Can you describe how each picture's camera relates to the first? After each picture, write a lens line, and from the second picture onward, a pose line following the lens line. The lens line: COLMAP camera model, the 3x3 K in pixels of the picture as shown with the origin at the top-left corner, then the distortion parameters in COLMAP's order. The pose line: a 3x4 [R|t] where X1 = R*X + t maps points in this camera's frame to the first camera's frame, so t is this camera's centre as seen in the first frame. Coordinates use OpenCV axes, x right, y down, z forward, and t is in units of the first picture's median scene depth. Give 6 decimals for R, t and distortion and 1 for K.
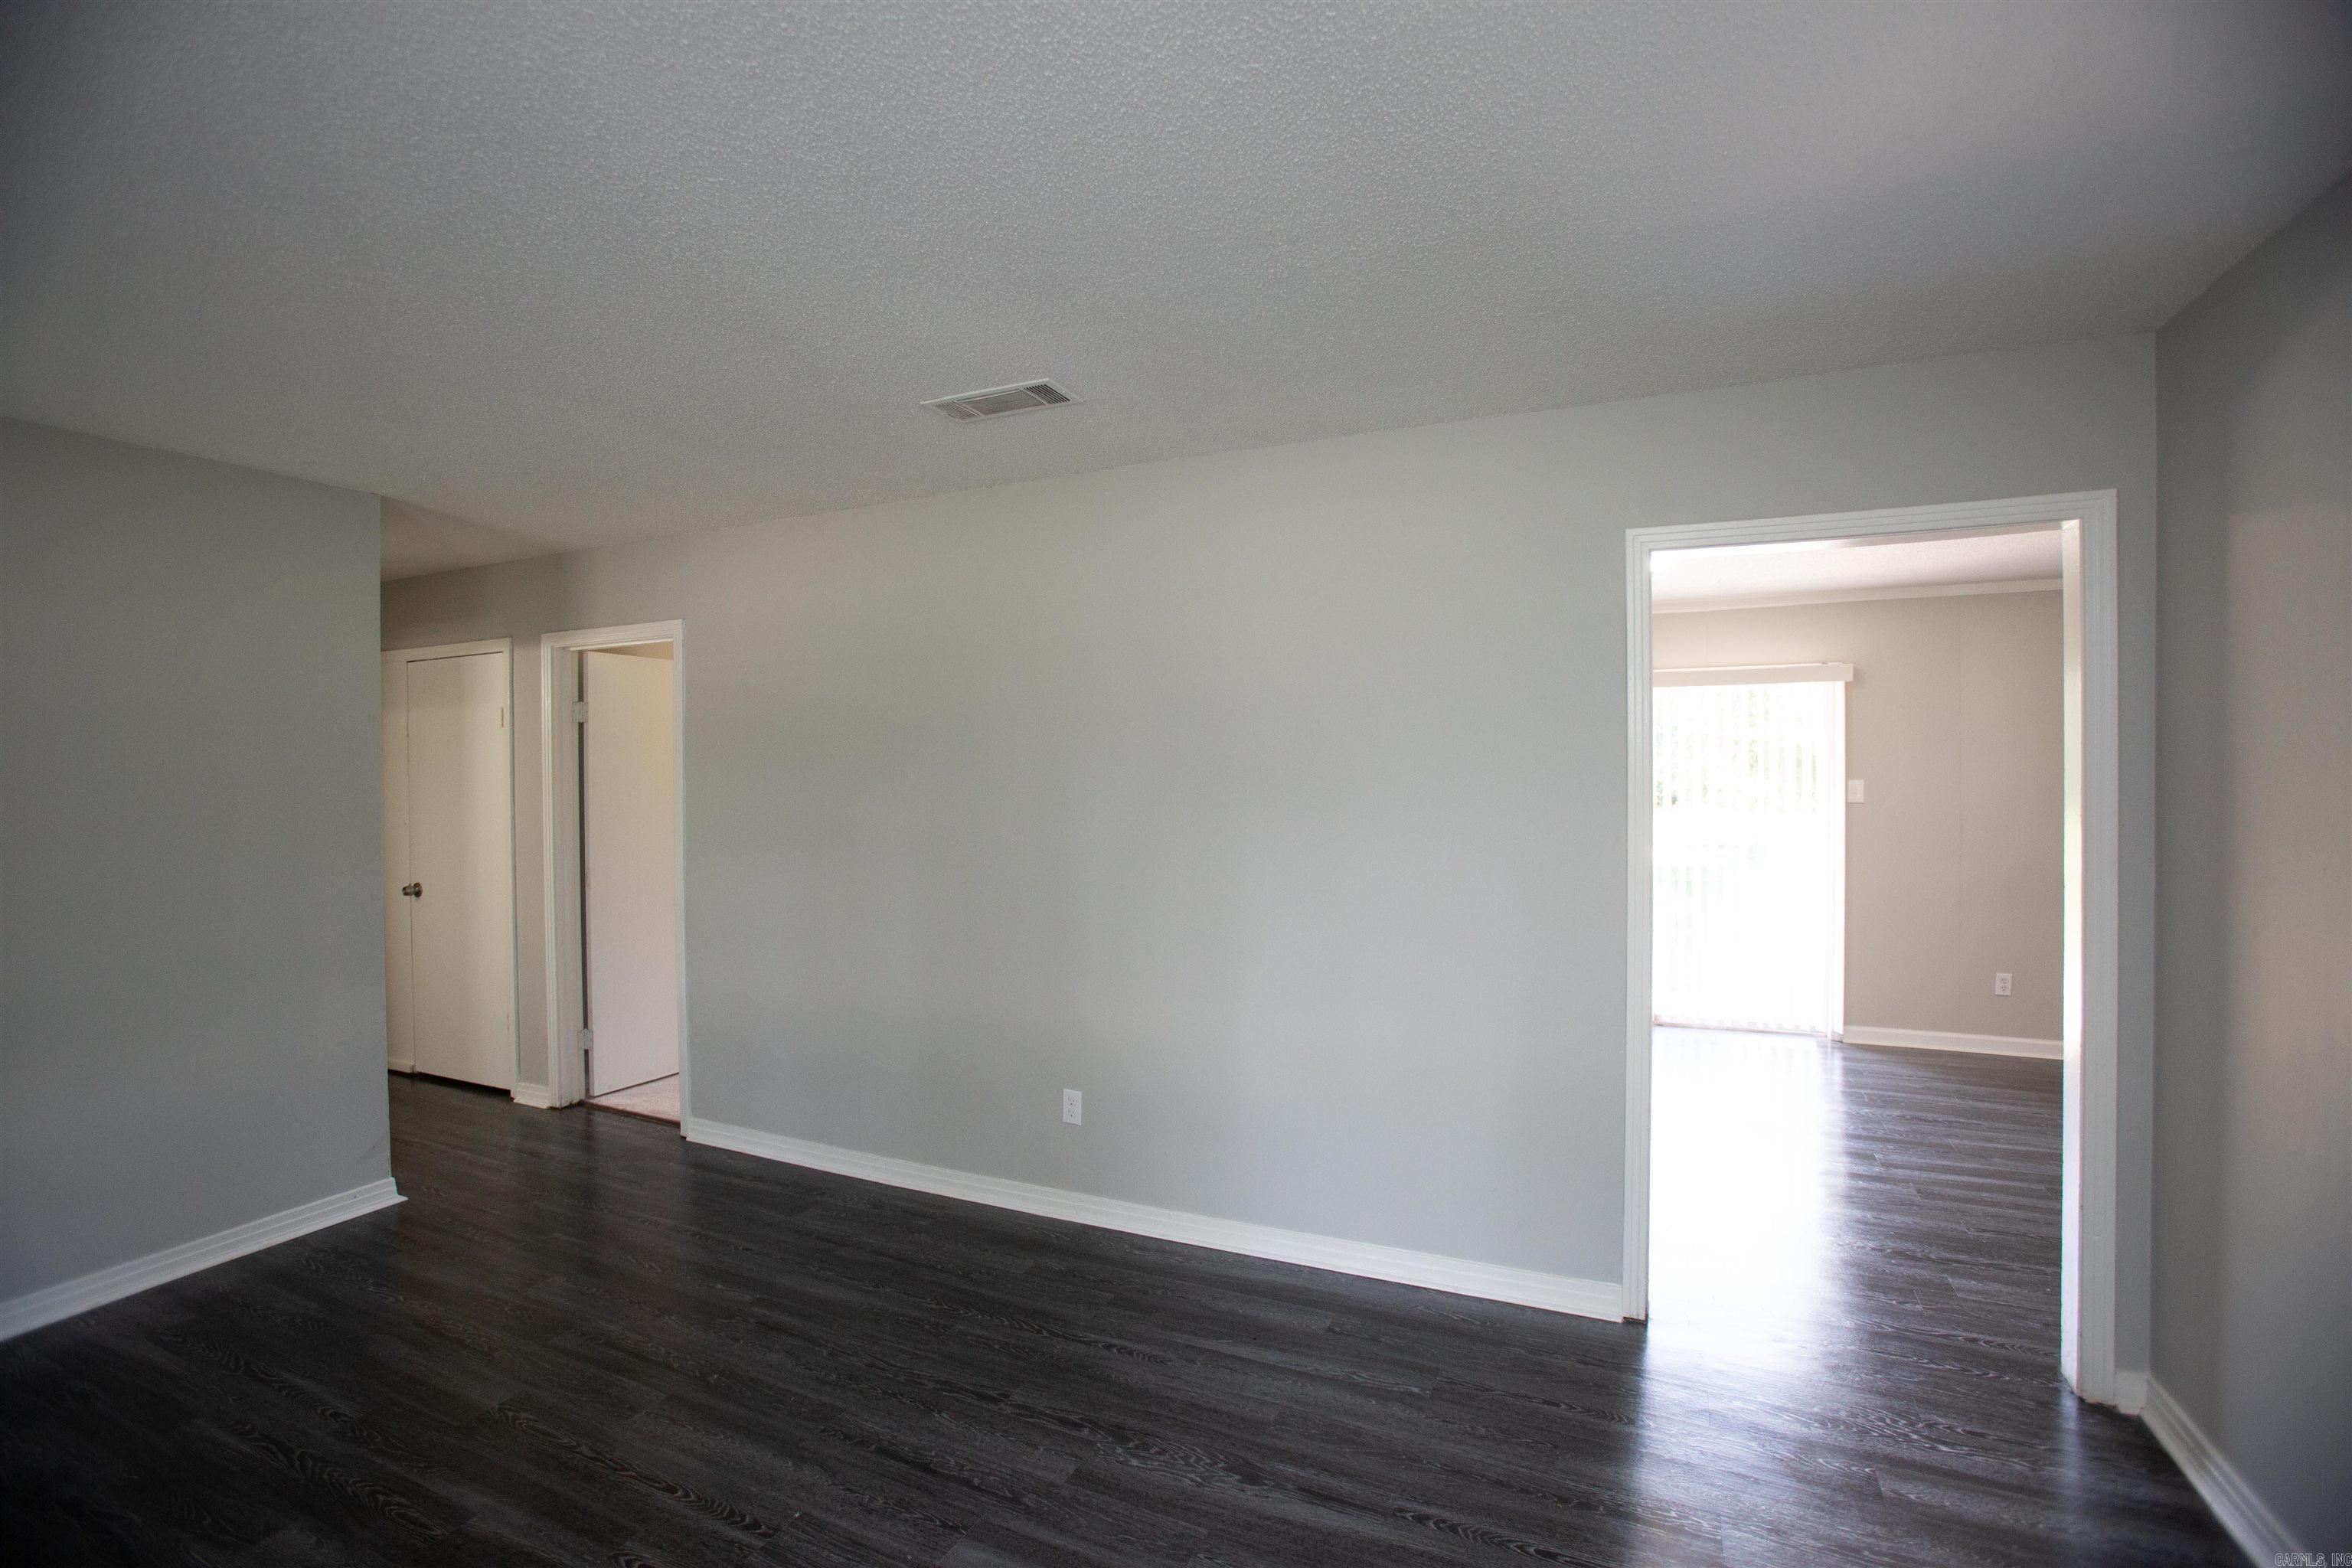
lens RADIAL K [[1084.0, 0, 1167.2], [0, 1084.0, 787.4], [0, 0, 1]] dist [-0.074139, 0.034945]
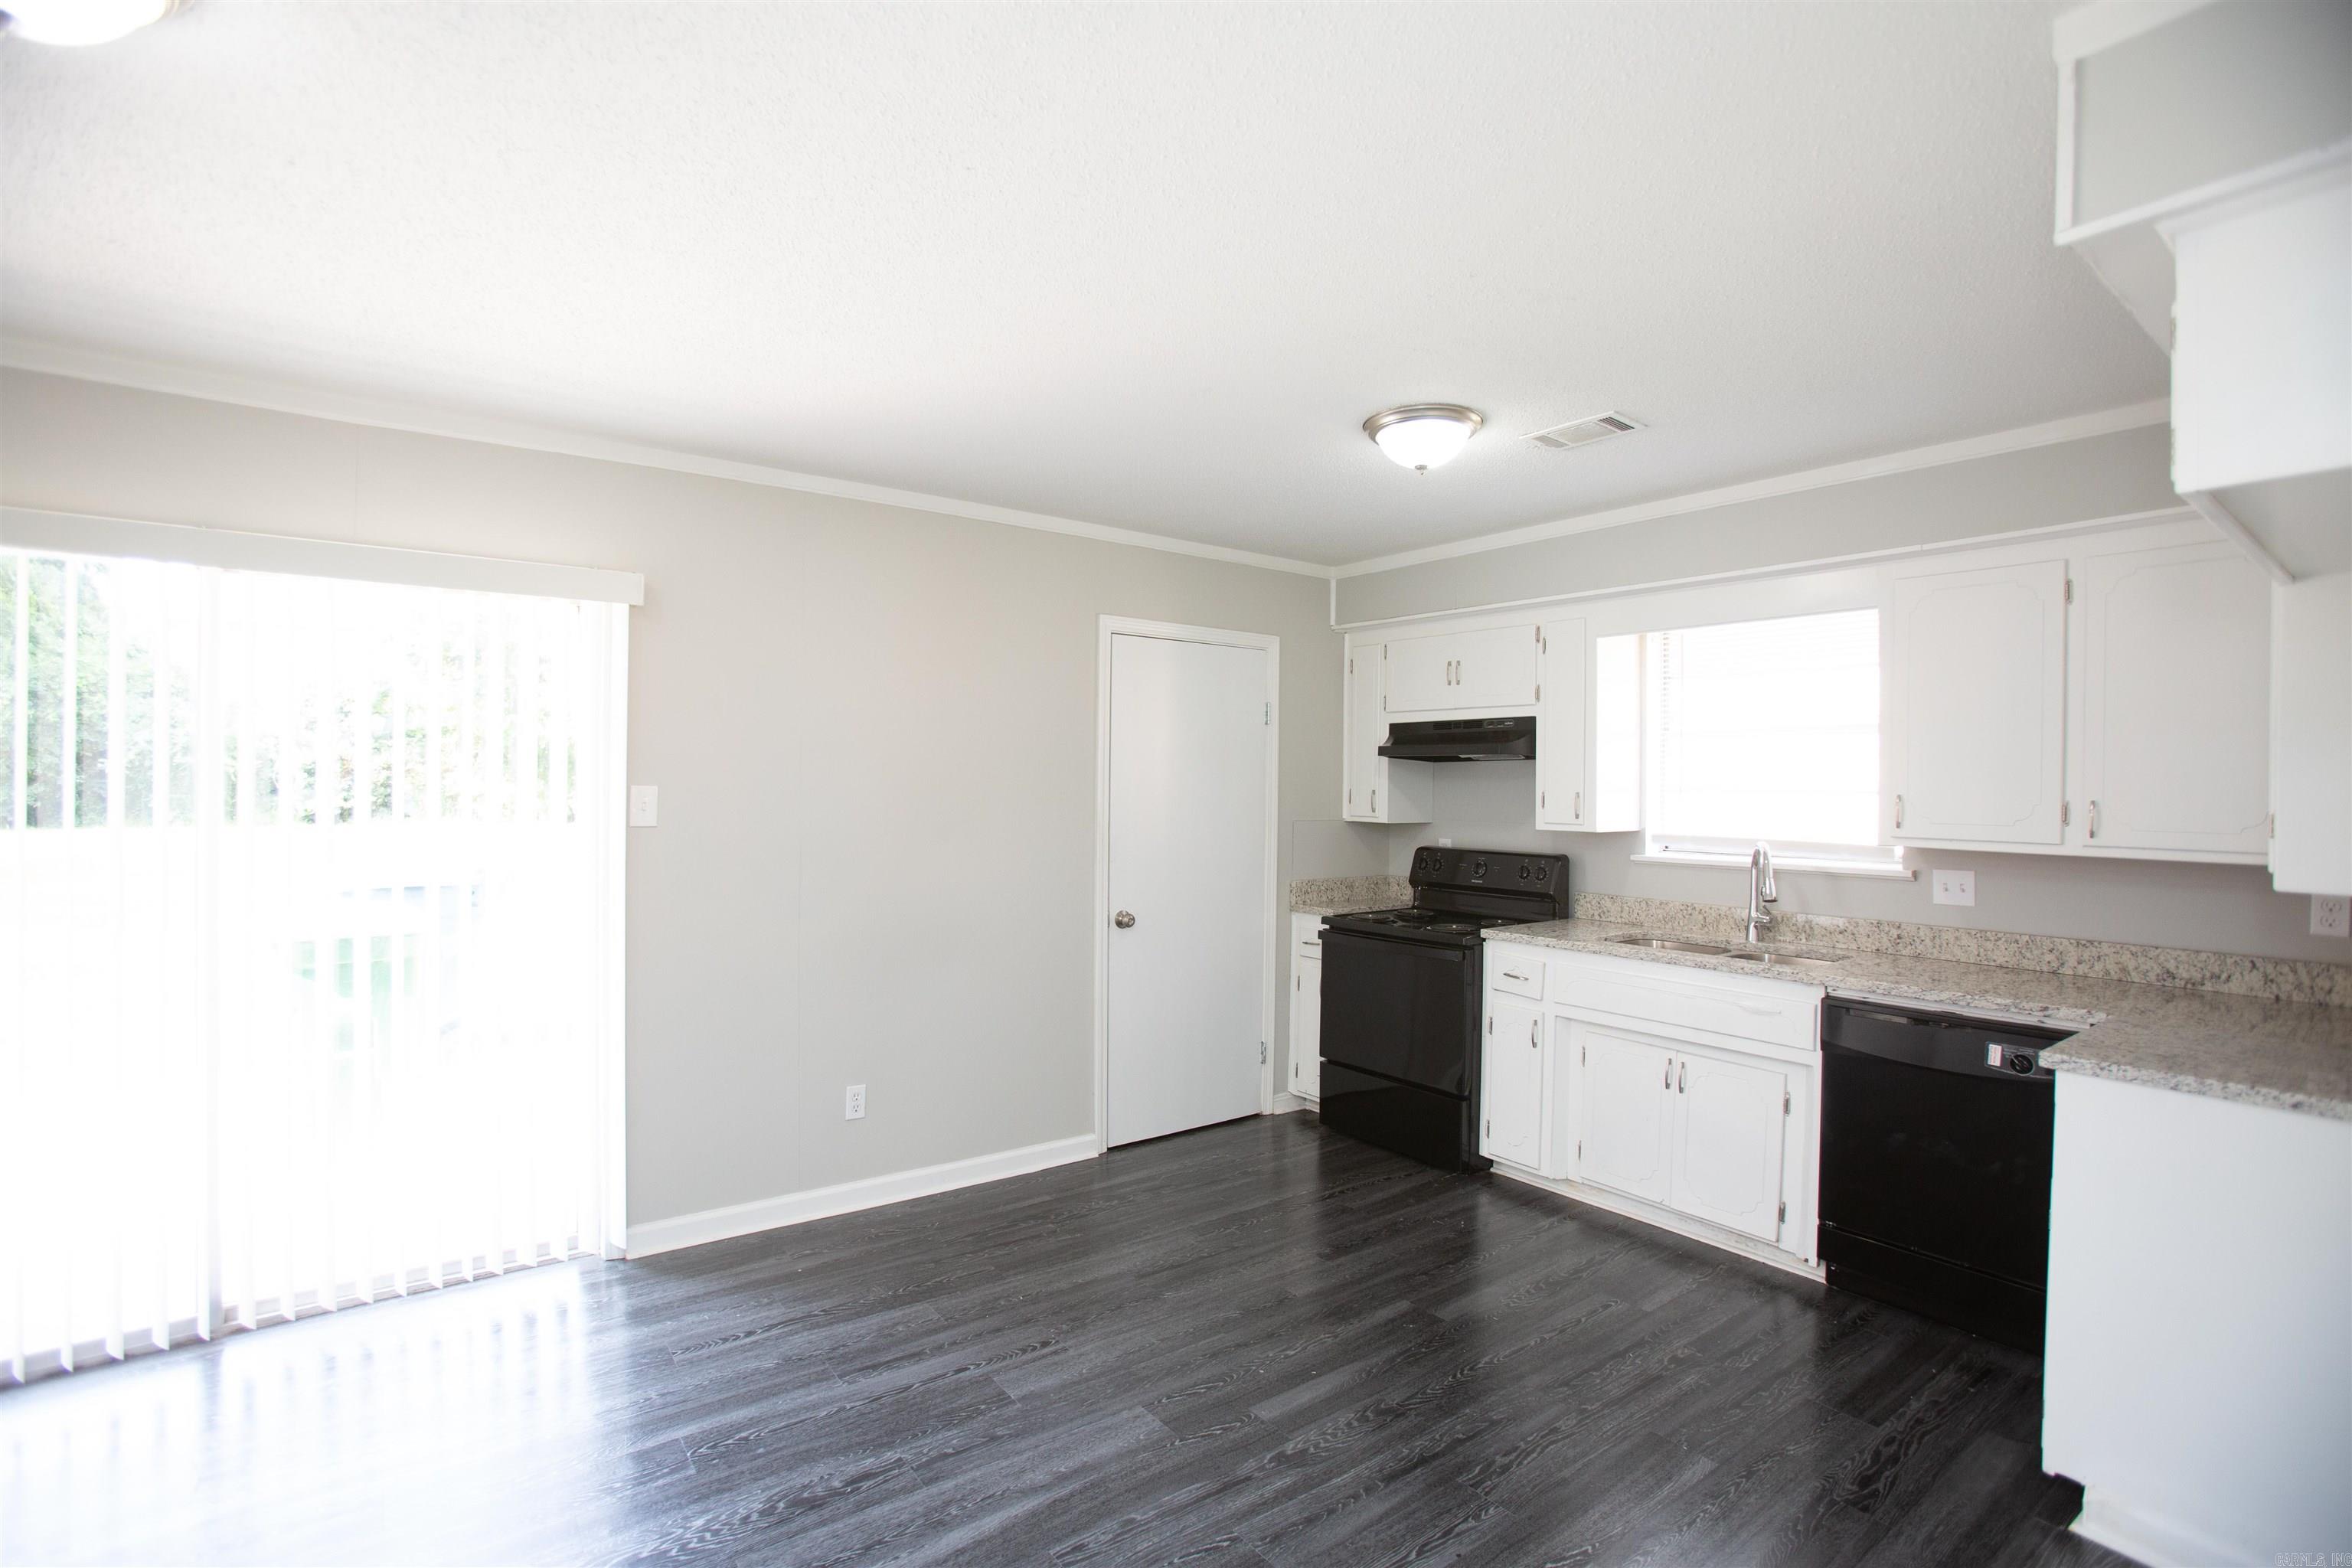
lens RADIAL K [[1084.0, 0, 1167.2], [0, 1084.0, 787.4], [0, 0, 1]] dist [-0.074139, 0.034945]
pose [[0.482501, 0.013237, 0.875796, 0.302499], [-0.010949, 0.999899, -0.009080, -0.004141], [-0.875827, -0.005208, 0.482597, 0.504333]]
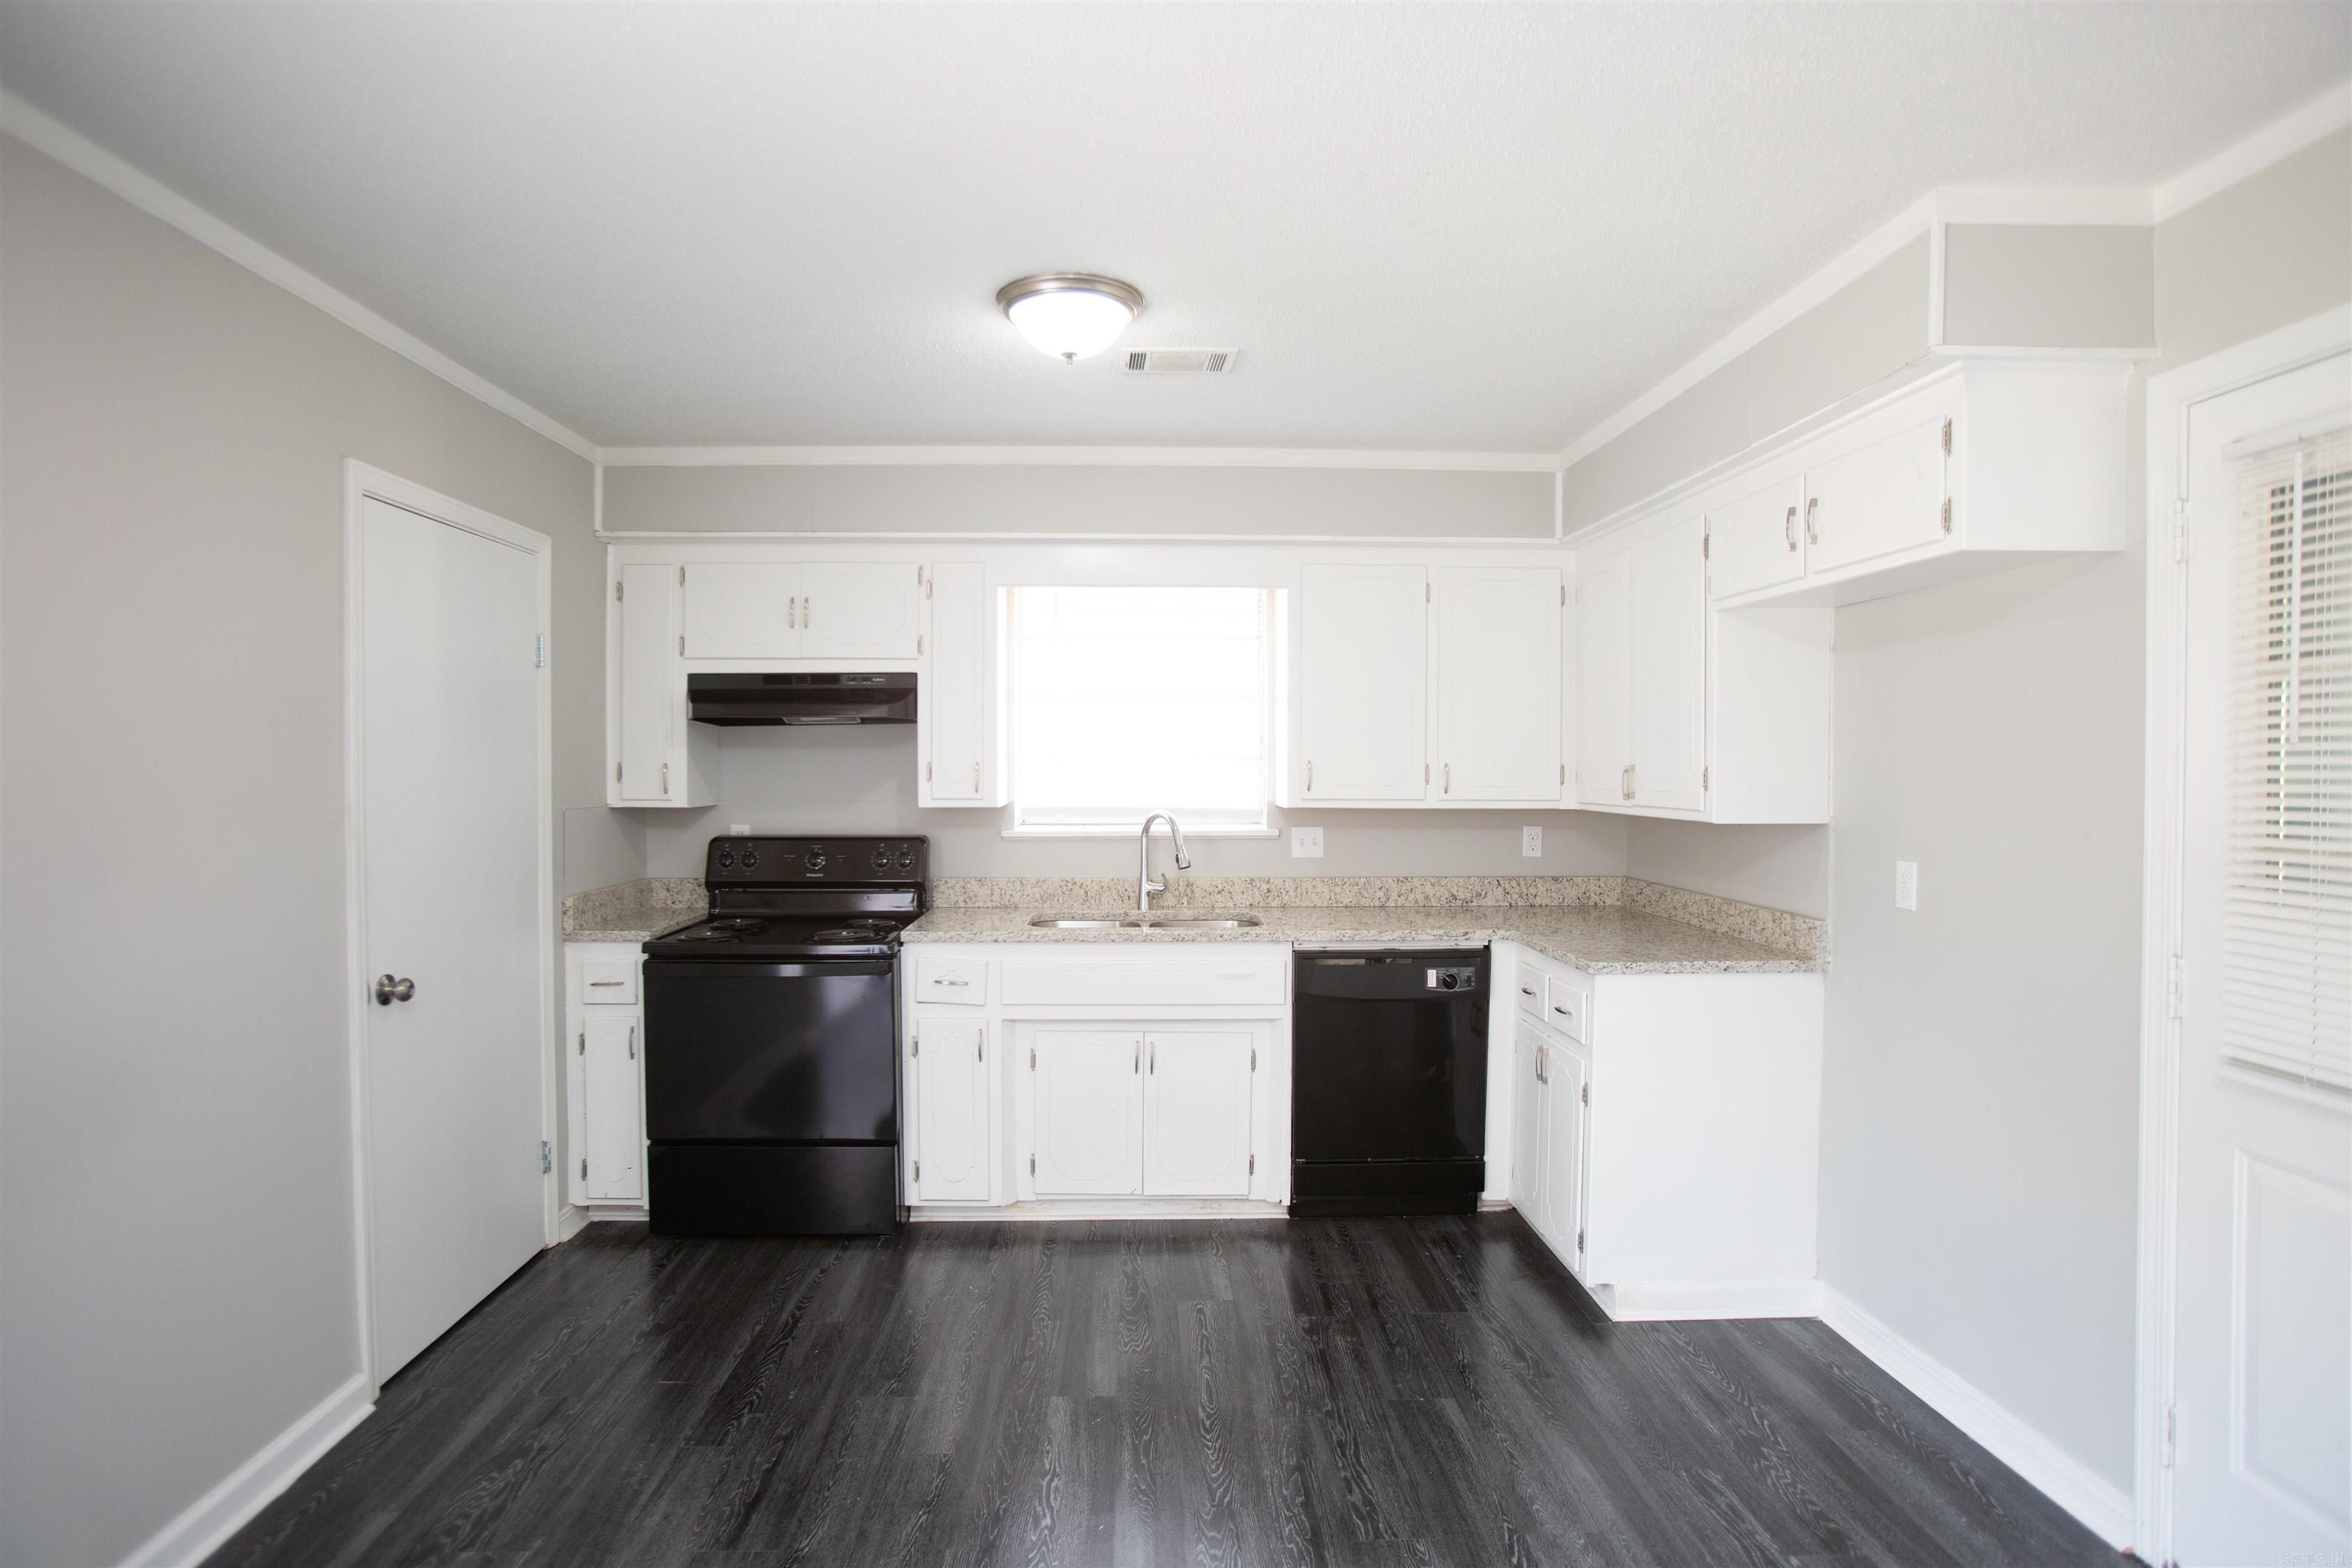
lens RADIAL K [[1204.4, 0, 1176.0], [0, 1204.4, 784.0], [0, 0, 1]] dist [-0.084191, 0.045871]
pose [[-0.440082, -0.006397, 0.897935, 0.387244], [0.009349, 0.999888, 0.011705, -0.004930], [-0.897909, 0.013546, -0.439973, 0.830165]]
